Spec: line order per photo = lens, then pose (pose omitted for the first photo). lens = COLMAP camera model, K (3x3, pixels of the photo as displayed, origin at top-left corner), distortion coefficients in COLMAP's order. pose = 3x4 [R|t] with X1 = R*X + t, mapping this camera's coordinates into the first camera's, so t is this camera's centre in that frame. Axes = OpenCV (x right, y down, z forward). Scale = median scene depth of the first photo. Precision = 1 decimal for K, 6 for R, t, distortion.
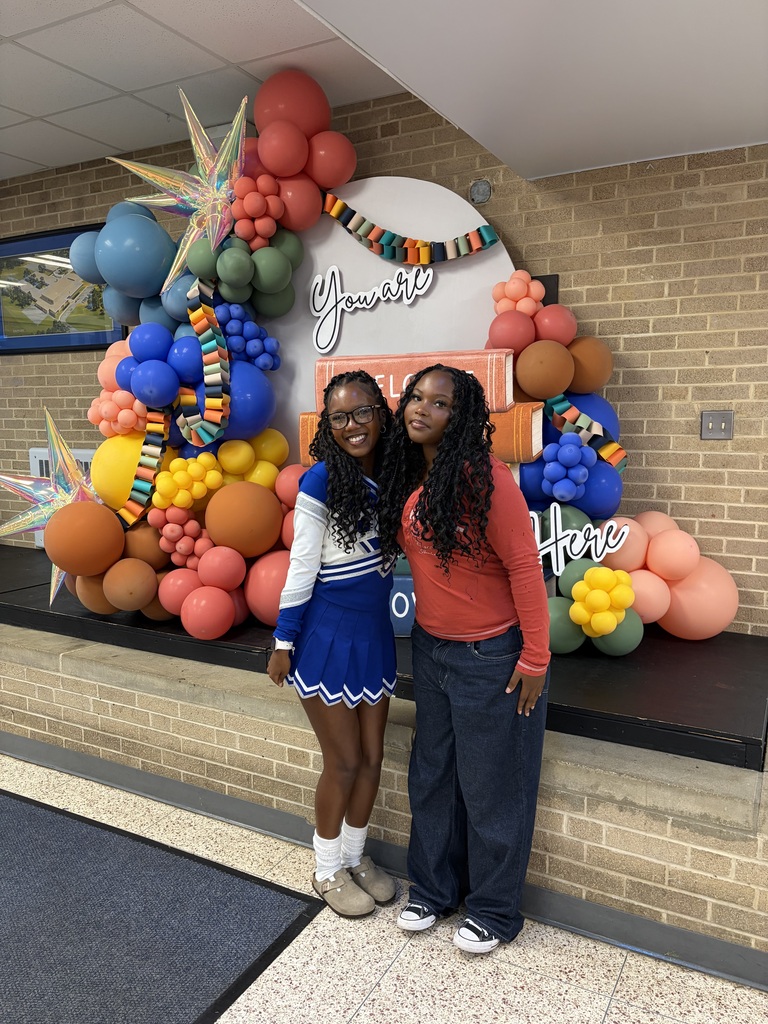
lens RADIAL K [[756.6, 0, 383.8], [0, 756.6, 519.9], [0, 0, 1]] dist [0.048191, -0.048903]
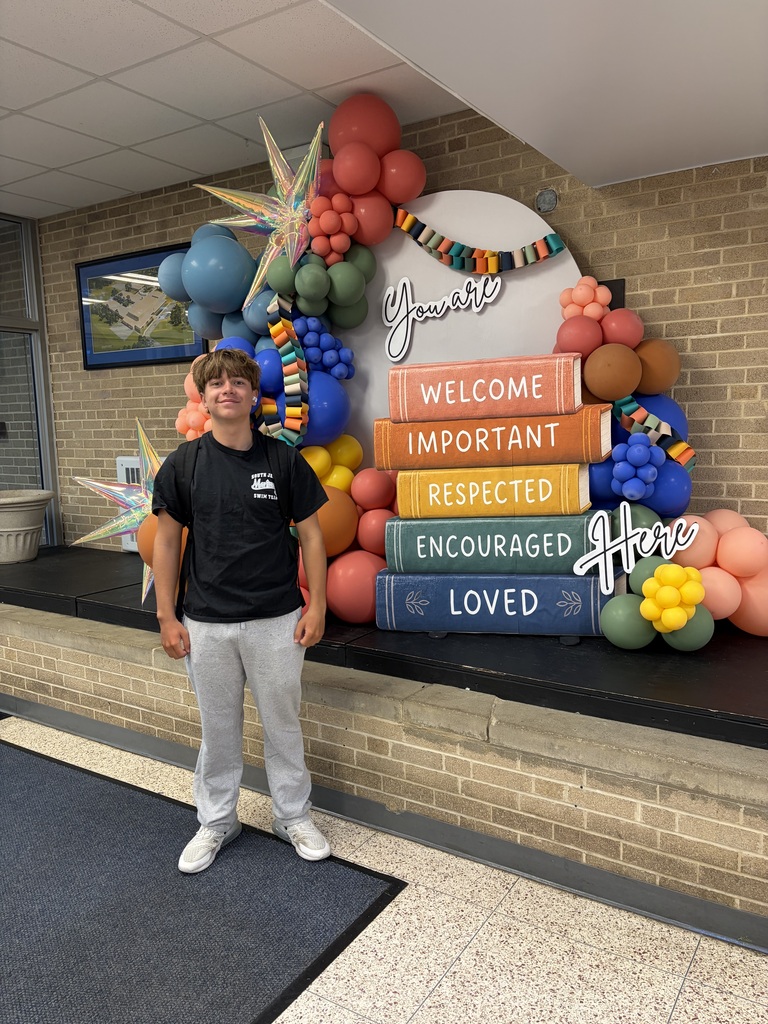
lens RADIAL K [[756.6, 0, 395.8], [0, 756.6, 517.9], [0, 0, 1]] dist [0.048191, -0.048903]
pose [[0.997502, -0.009551, -0.069988, -0.009232], [0.008949, 0.999920, -0.008914, 0.005219], [0.070068, 0.008265, 0.997508, -0.040932]]
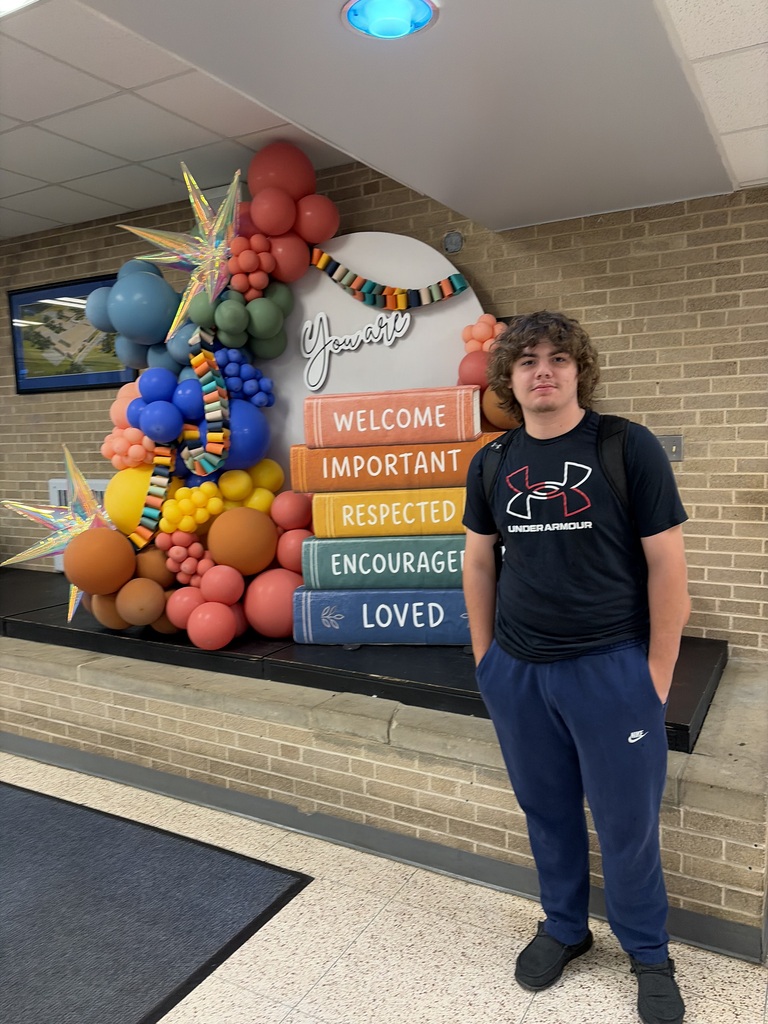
lens RADIAL K [[756.6, 0, 385.7], [0, 756.6, 520.7], [0, 0, 1]] dist [0.048191, -0.048903]
pose [[0.999698, -0.017388, -0.017386, 0.045701], [0.016878, 0.999434, -0.029086, 0.005170], [0.017881, 0.028784, 0.999426, -0.107813]]
